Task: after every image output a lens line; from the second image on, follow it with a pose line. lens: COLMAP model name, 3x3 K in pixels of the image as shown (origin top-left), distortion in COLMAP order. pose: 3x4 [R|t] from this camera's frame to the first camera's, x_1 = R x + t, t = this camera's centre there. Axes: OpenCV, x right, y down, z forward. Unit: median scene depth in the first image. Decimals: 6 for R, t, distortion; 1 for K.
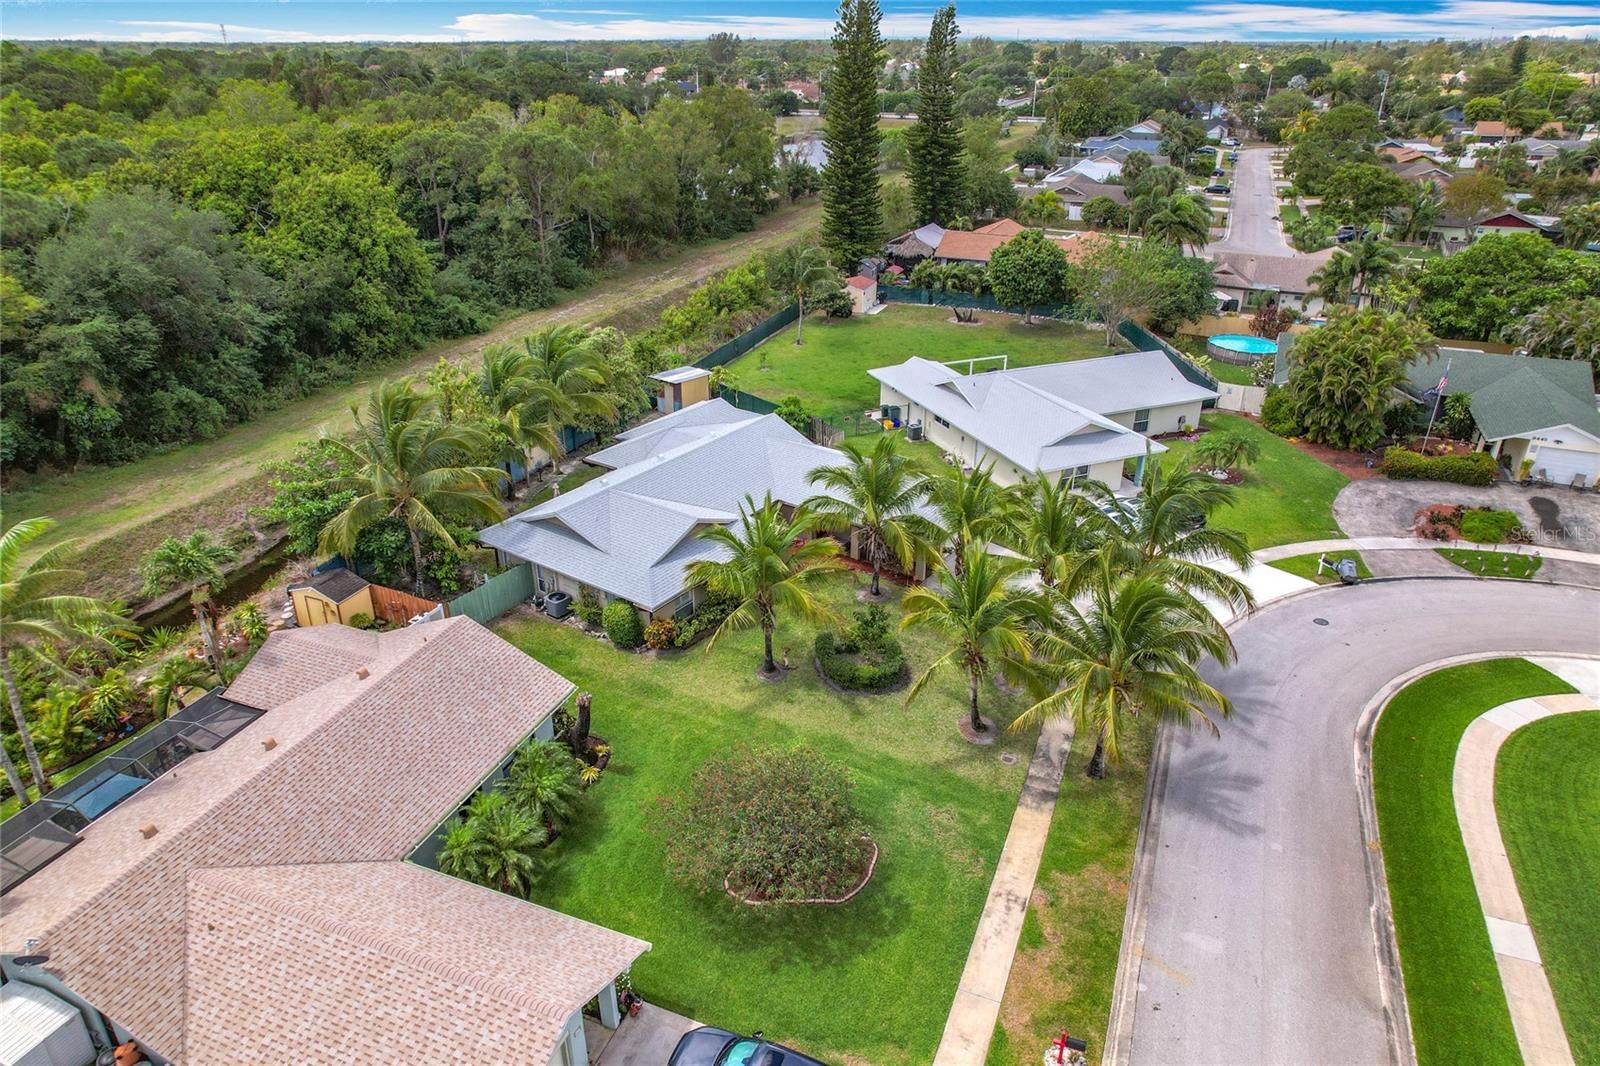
lens RADIAL K [[1028.9, 0, 800.0], [0, 1028.9, 533.0], [0, 0, 1]] dist [-0.018245, 0.003478]
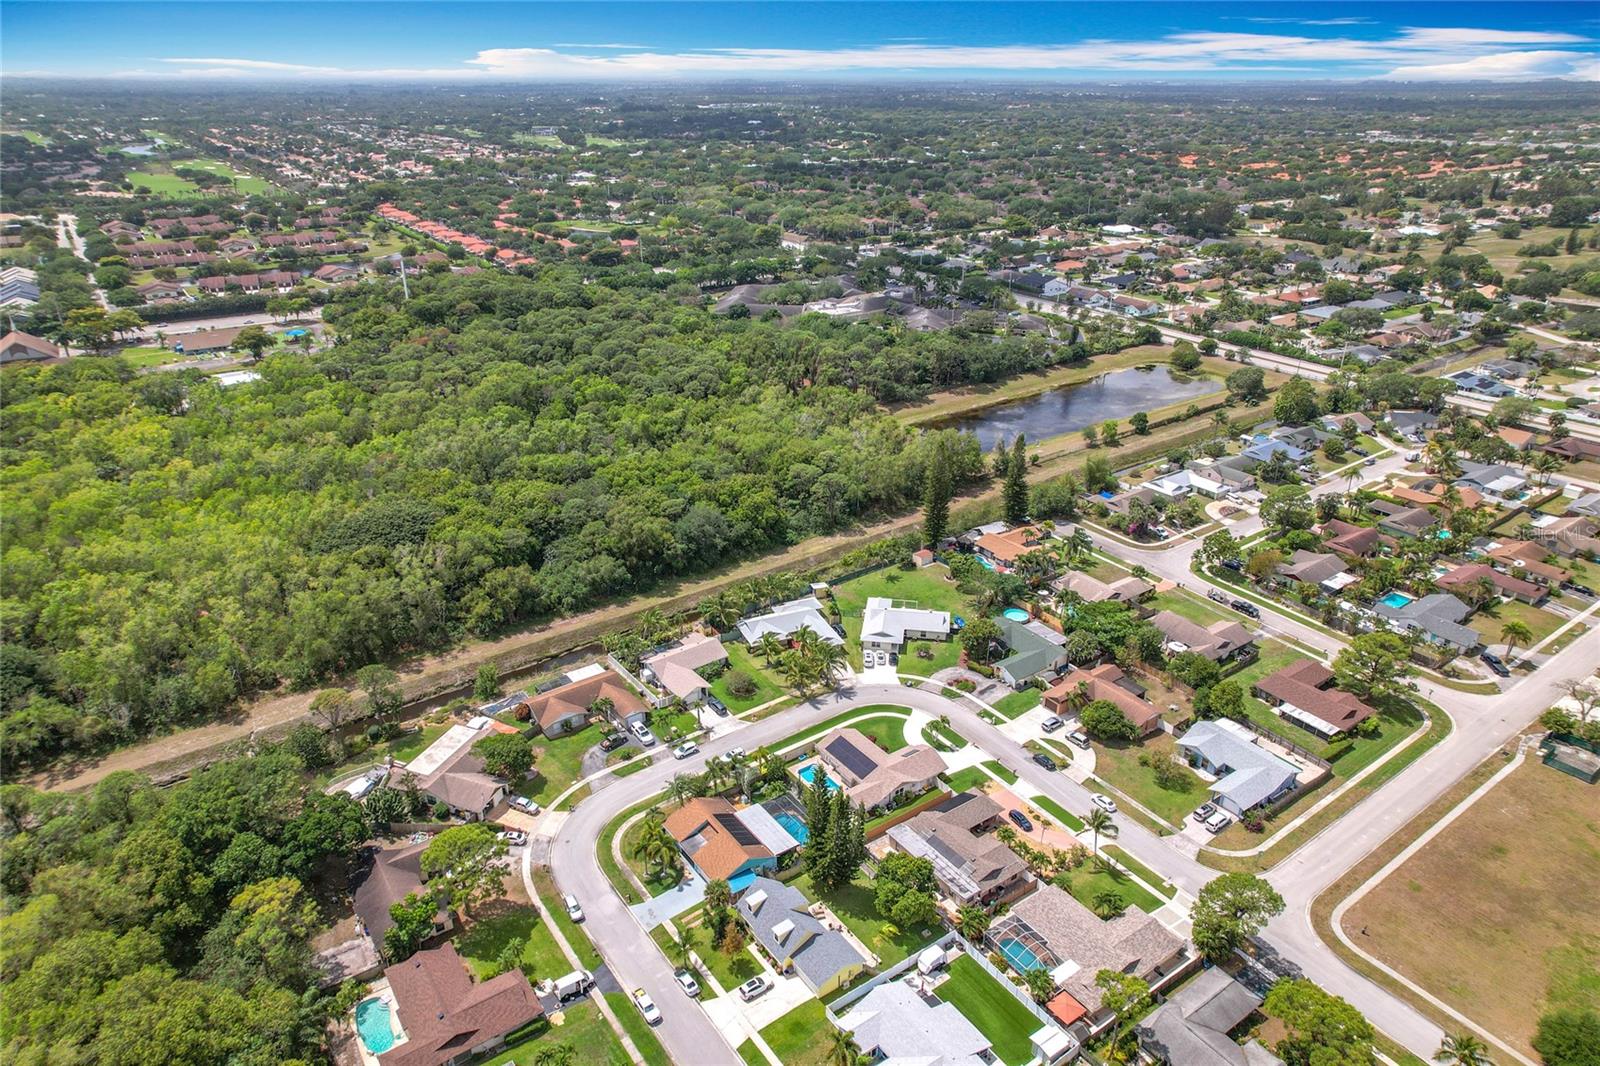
lens RADIAL K [[1028.9, 0, 800.0], [0, 1028.9, 533.0], [0, 0, 1]] dist [-0.018245, 0.003478]
pose [[0.853368, 0.220421, -0.472417, 1.935002], [-0.230538, 0.972350, 0.037240, -0.592571], [0.467563, 0.077131, 0.880588, -2.843604]]
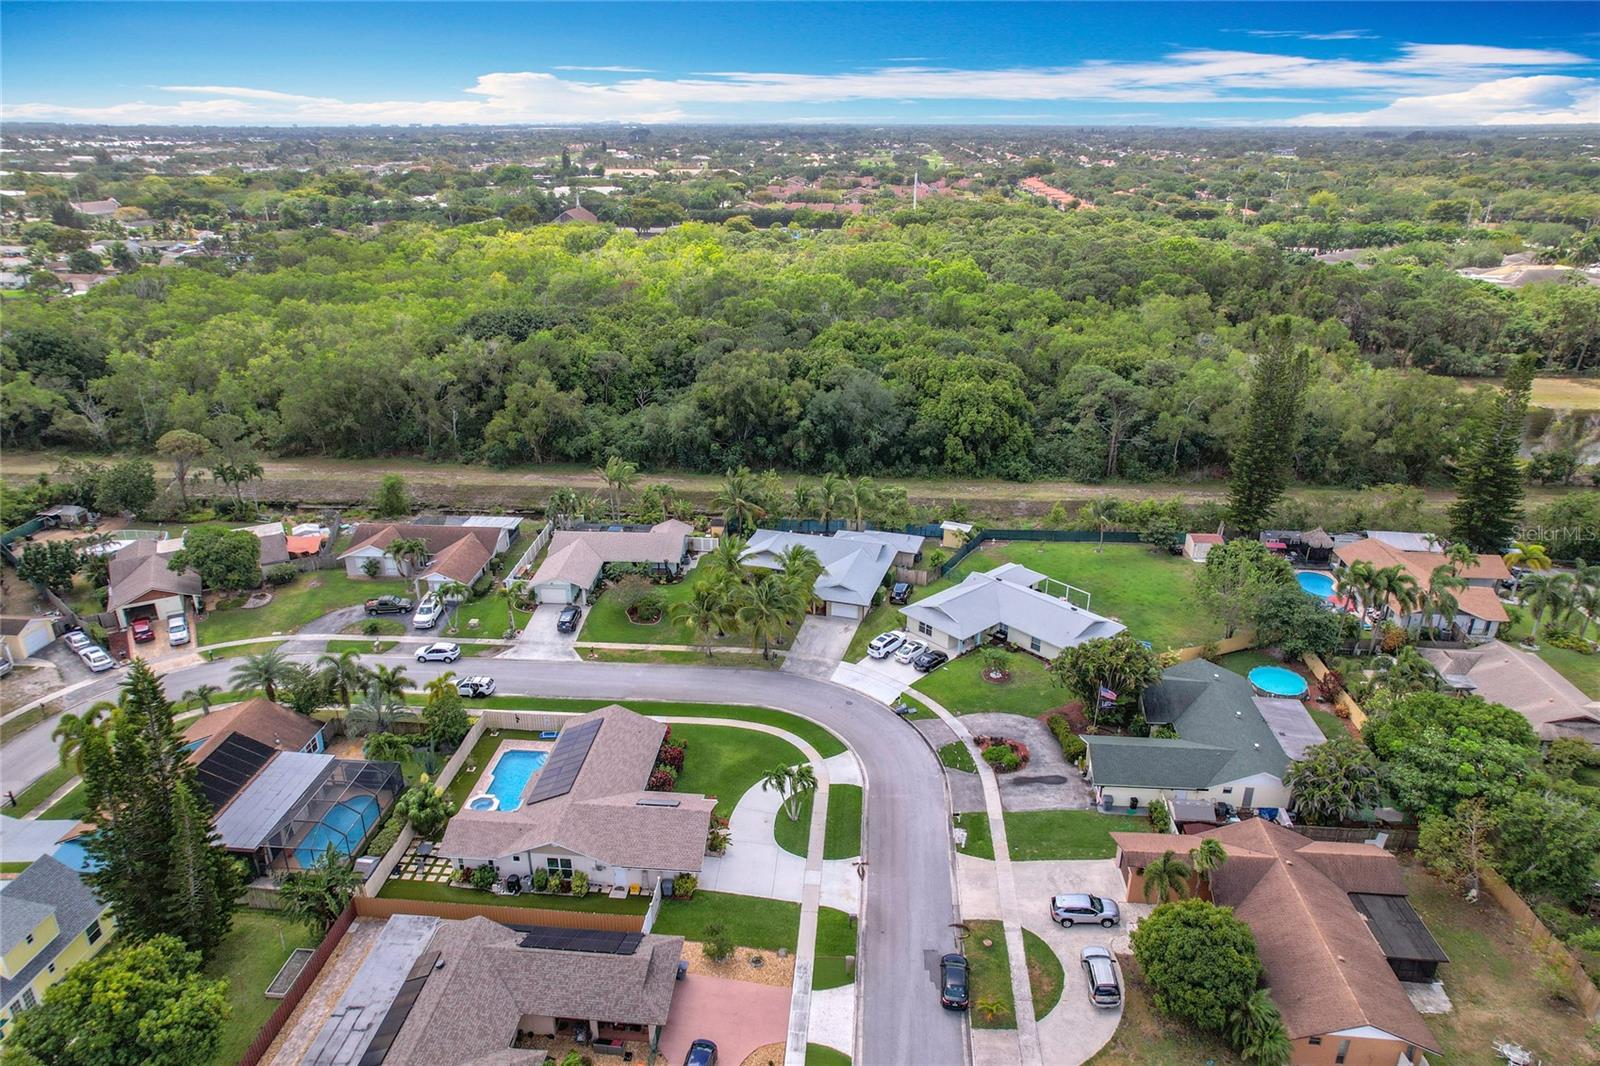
lens RADIAL K [[1028.9, 0, 800.0], [0, 1028.9, 533.0], [0, 0, 1]] dist [-0.018245, 0.003478]
pose [[0.322385, 0.359567, -0.875659, 2.018174], [-0.415319, 0.884988, 0.210492, -0.578327], [0.850634, 0.295818, 0.434642, -0.121238]]
